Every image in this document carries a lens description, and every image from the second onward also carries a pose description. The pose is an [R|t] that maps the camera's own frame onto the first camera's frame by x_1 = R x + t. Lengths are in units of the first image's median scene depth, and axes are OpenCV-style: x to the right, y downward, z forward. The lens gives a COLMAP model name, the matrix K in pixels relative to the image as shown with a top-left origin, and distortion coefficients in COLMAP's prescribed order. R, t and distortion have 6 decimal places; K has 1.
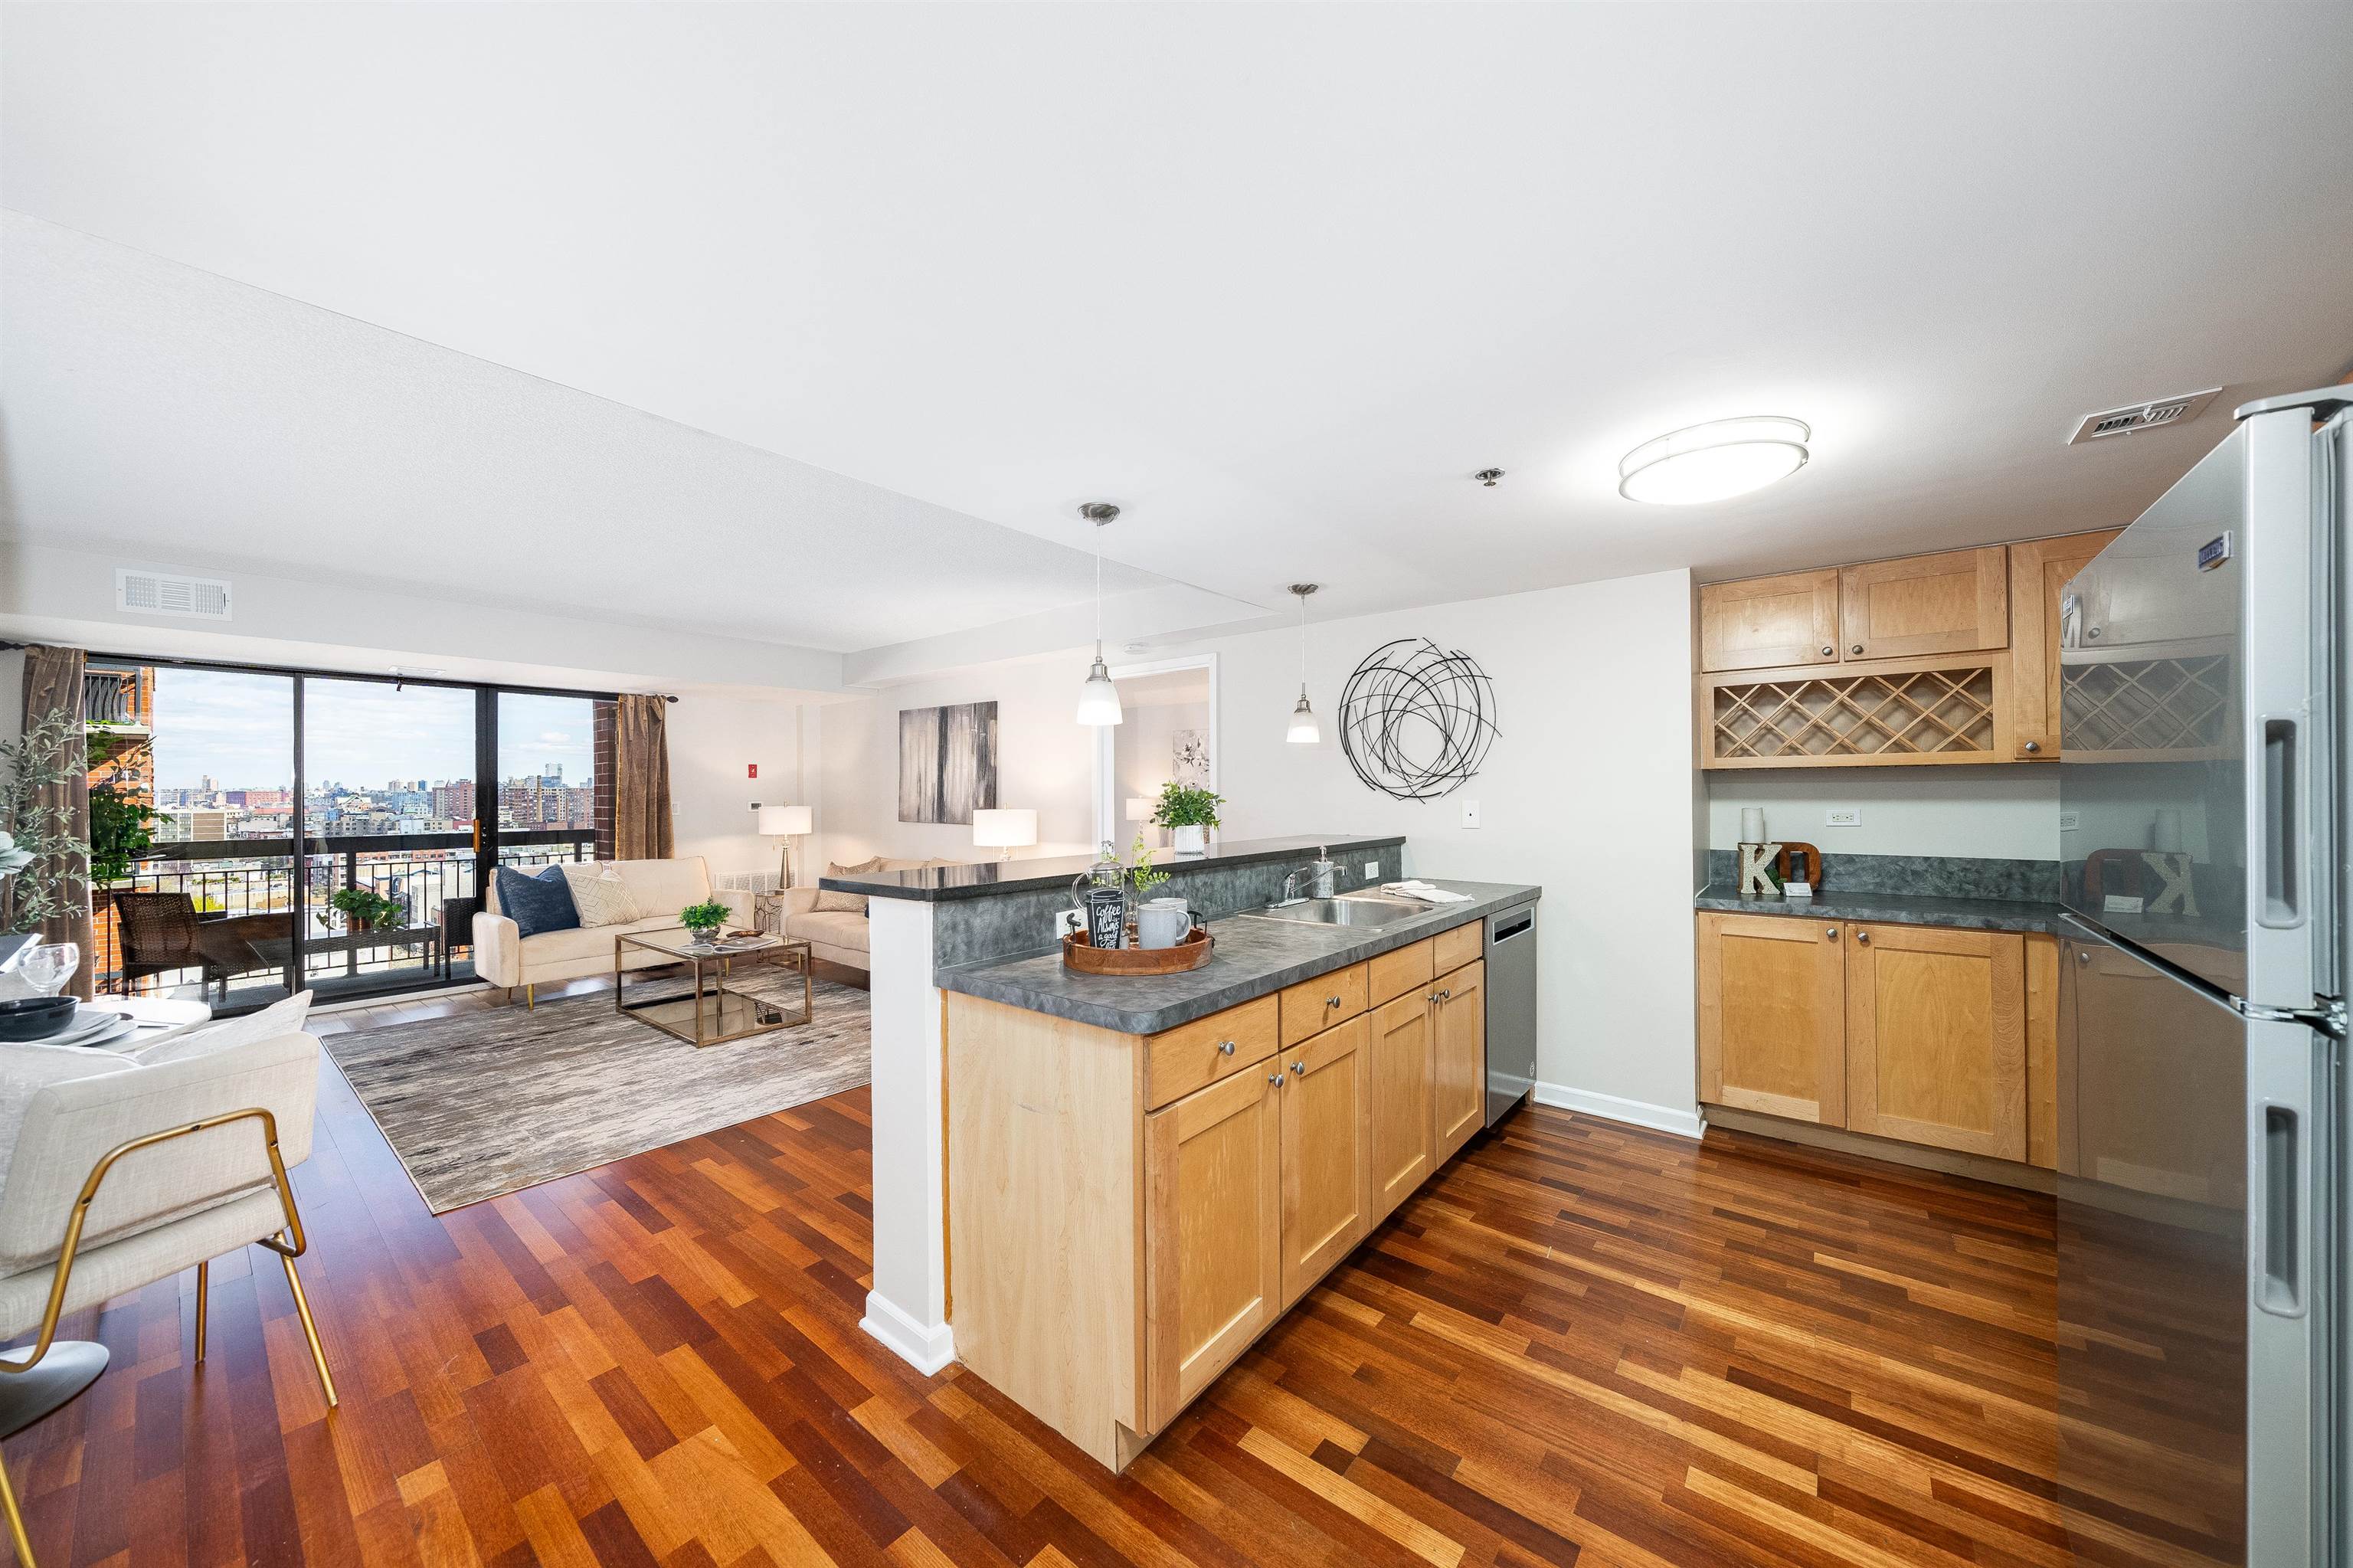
lens RADIAL K [[808.4, 0, 1175.1], [0, 808.4, 789.7], [0, 0, 1]] dist [-0.005859, -0.000105]
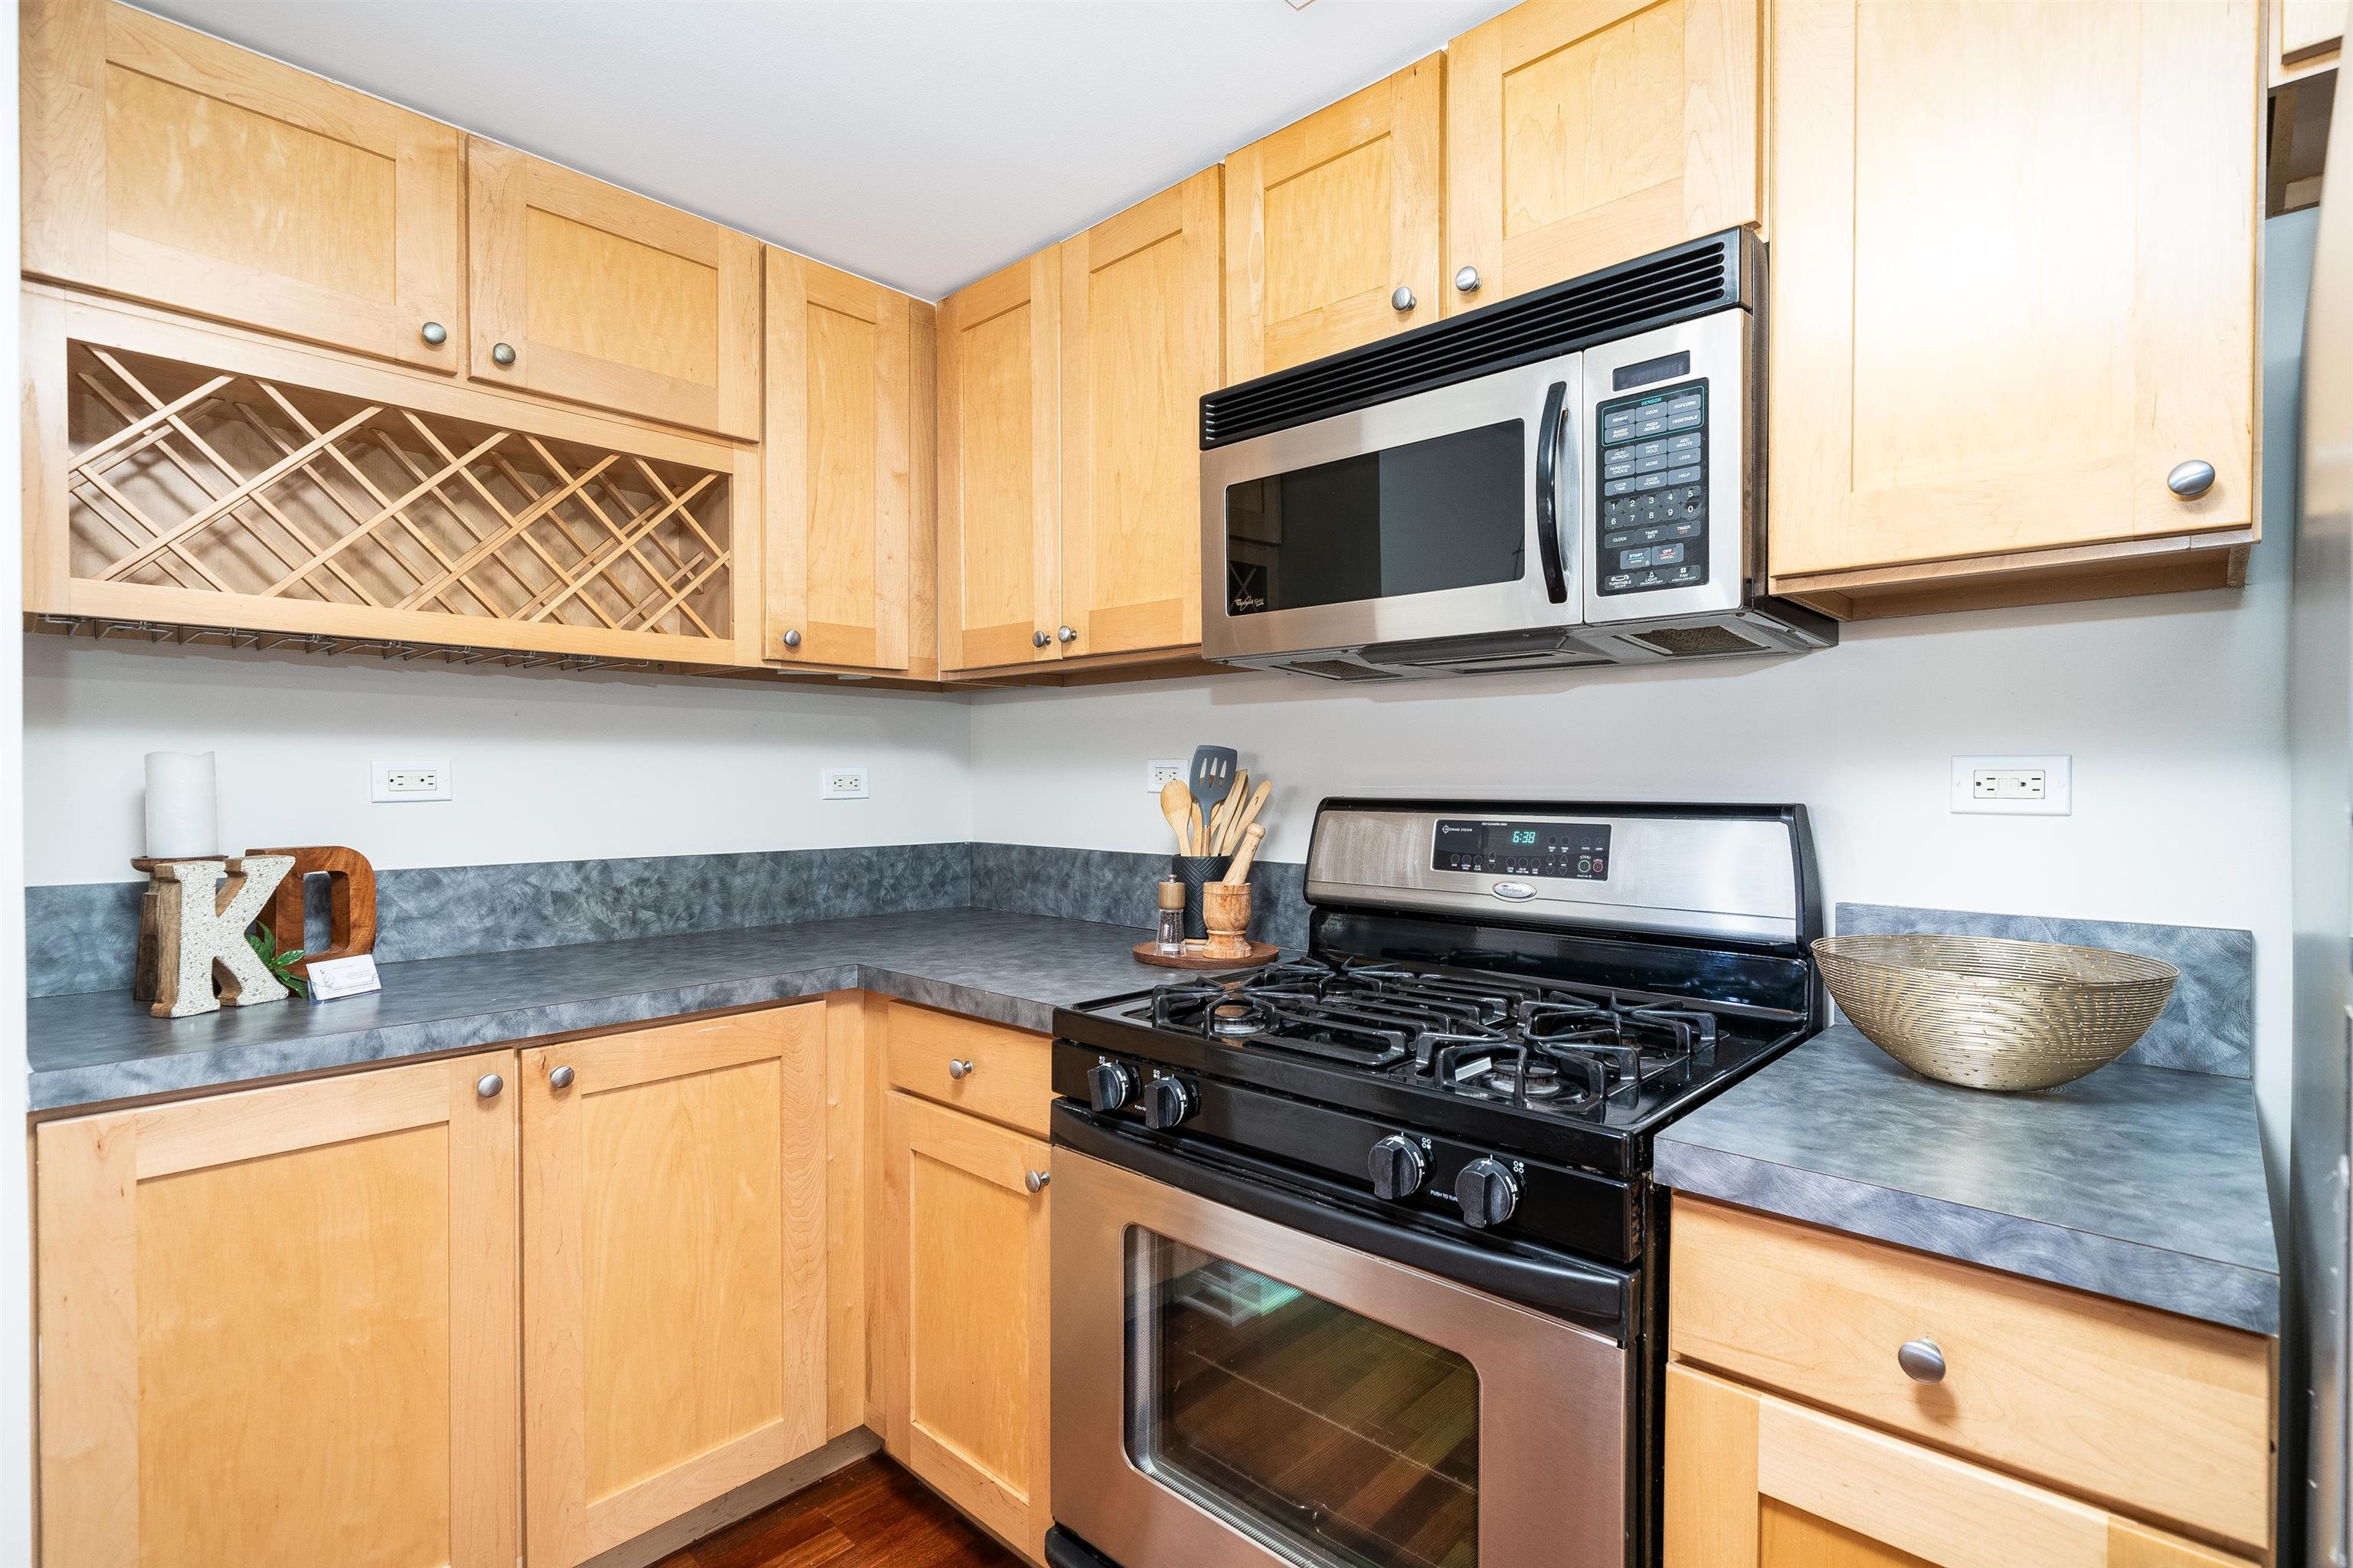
lens RADIAL K [[1109.8, 0, 1182.6], [0, 1109.8, 787.3], [0, 0, 1]] dist [0.005973, -0.000582]
pose [[0.079842, -0.002583, 0.996804, 0.259383], [-0.006555, 0.999974, 0.003117, 0.029677], [-0.996786, -0.006783, 0.079823, 0.495231]]
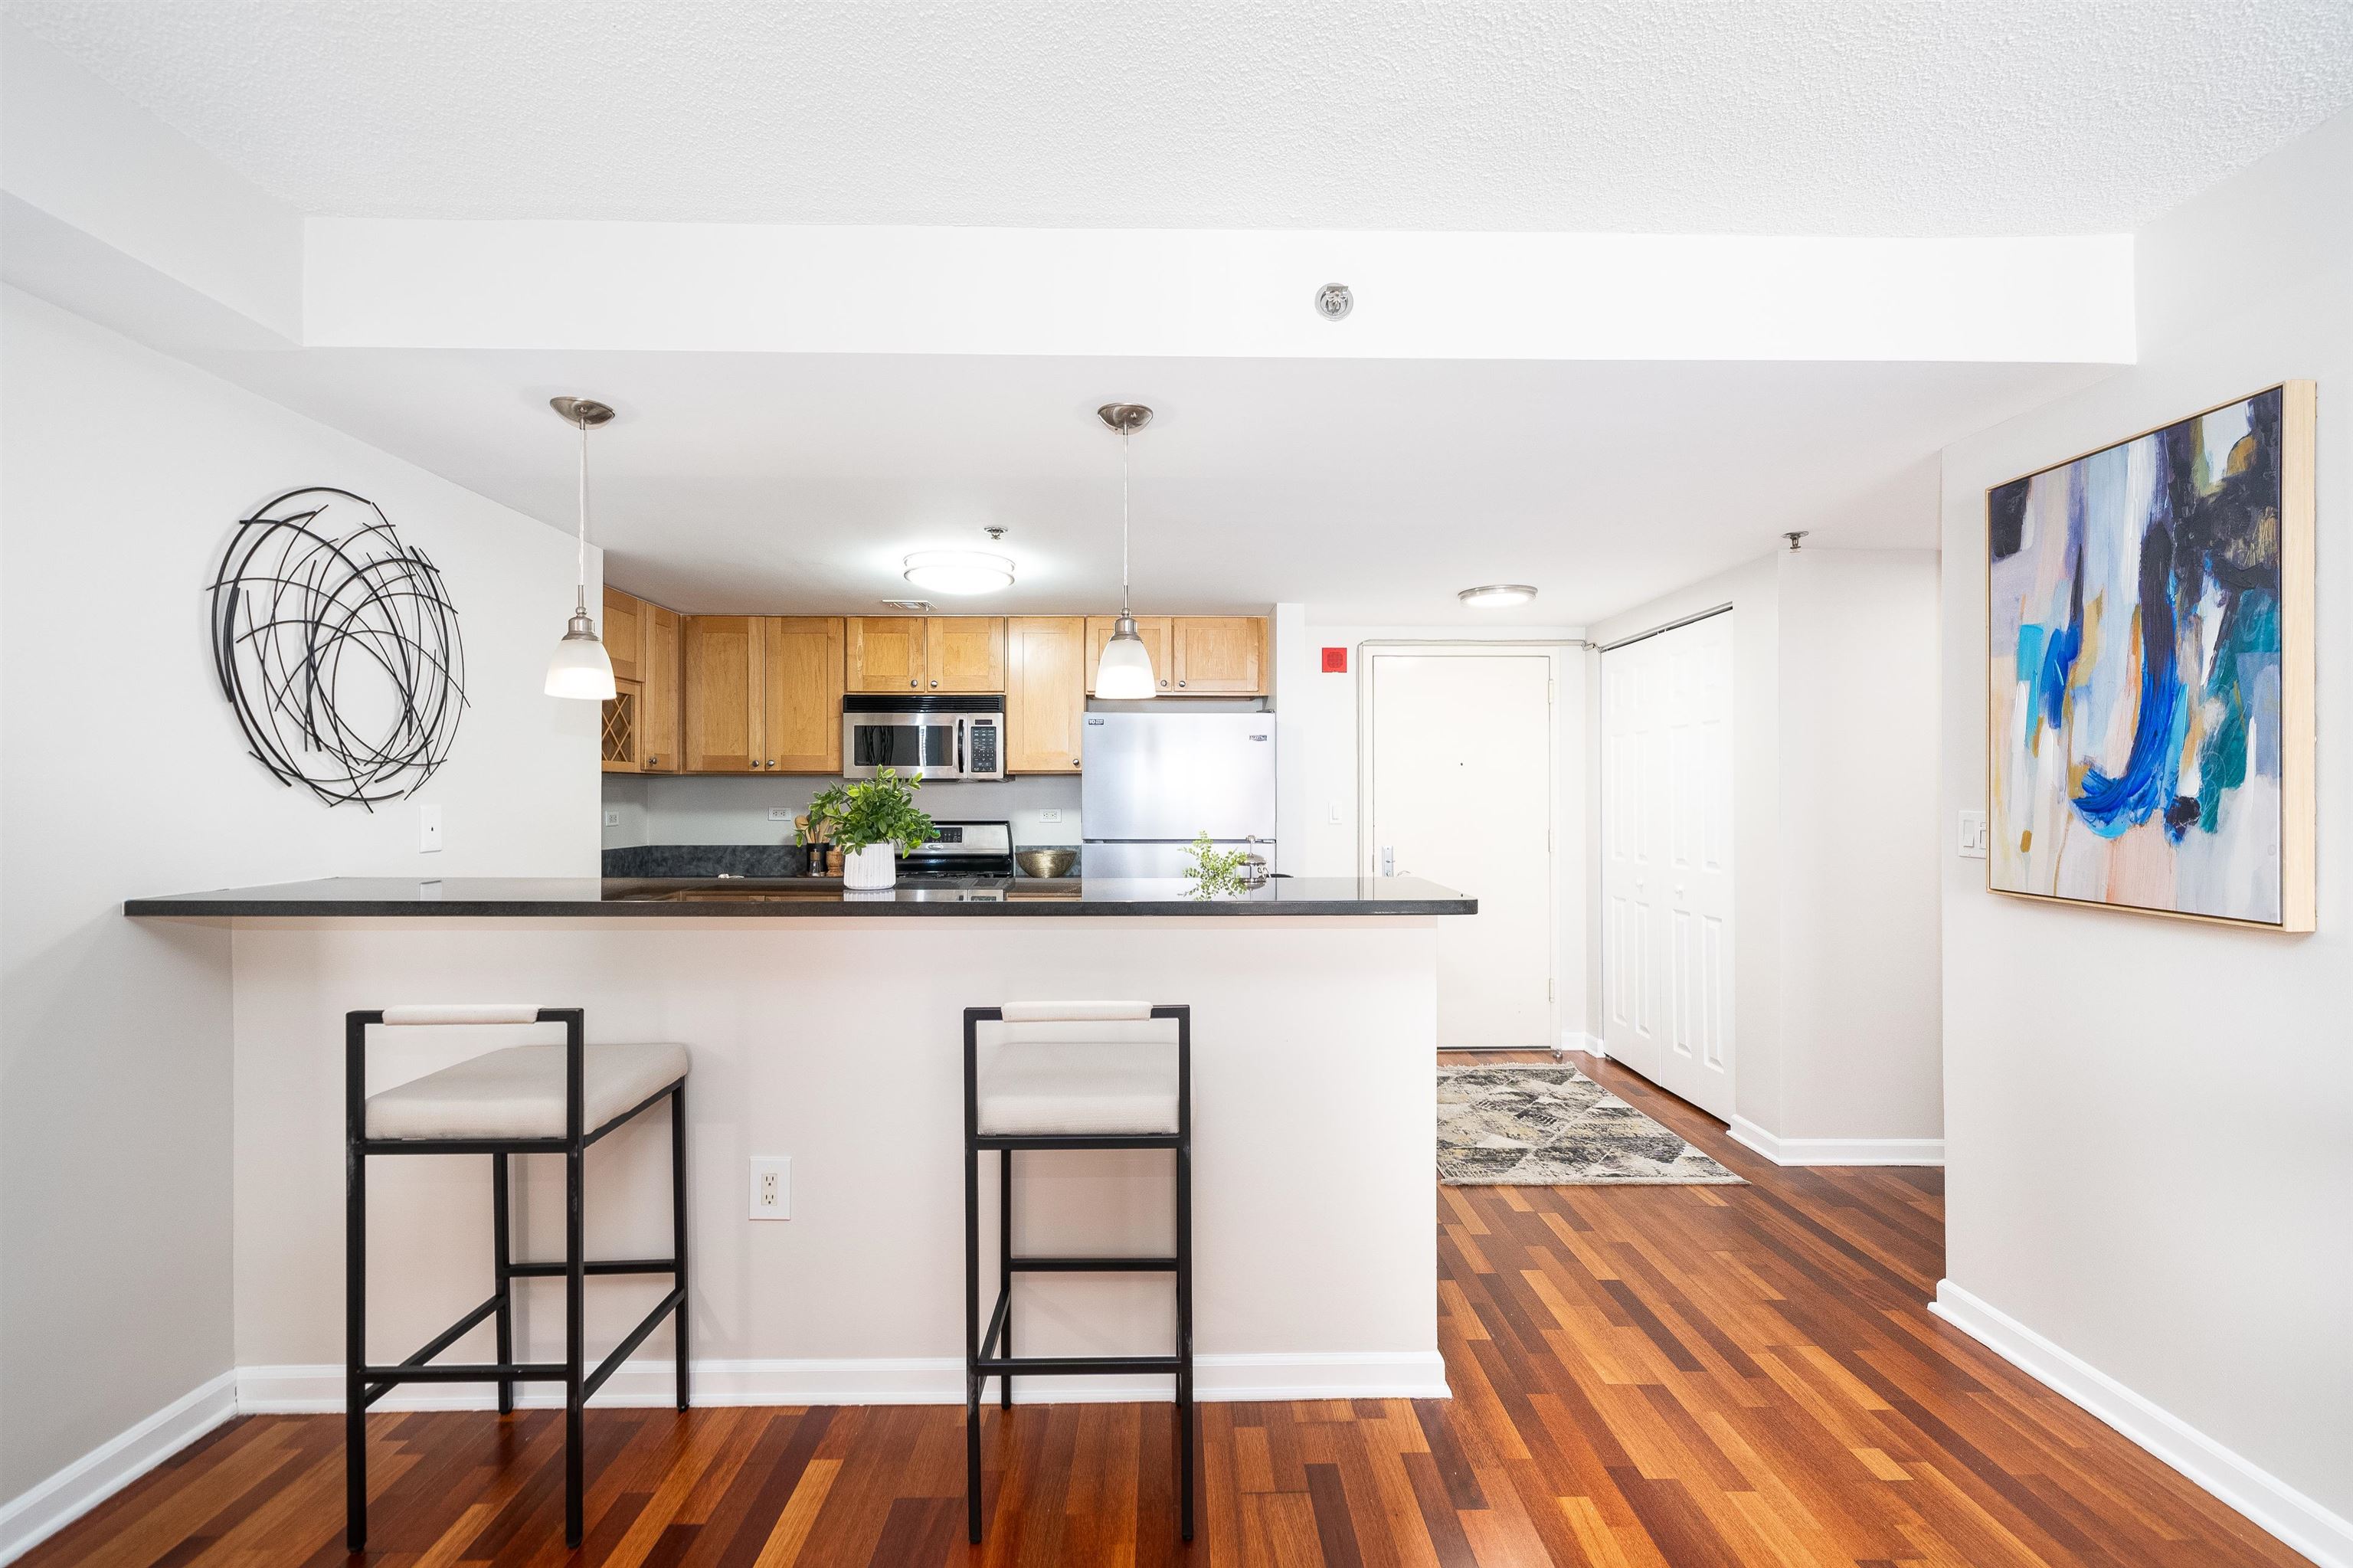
lens RADIAL K [[1012.6, 0, 1179.9], [0, 1012.6, 793.3], [0, 0, 1]] dist [-0.001903, 0.002273]
pose [[-0.640243, 0.007814, 0.768132, -0.550702], [0.000923, 0.999955, -0.009403, 0.011243], [-0.768172, -0.005311, -0.640222, 1.015225]]
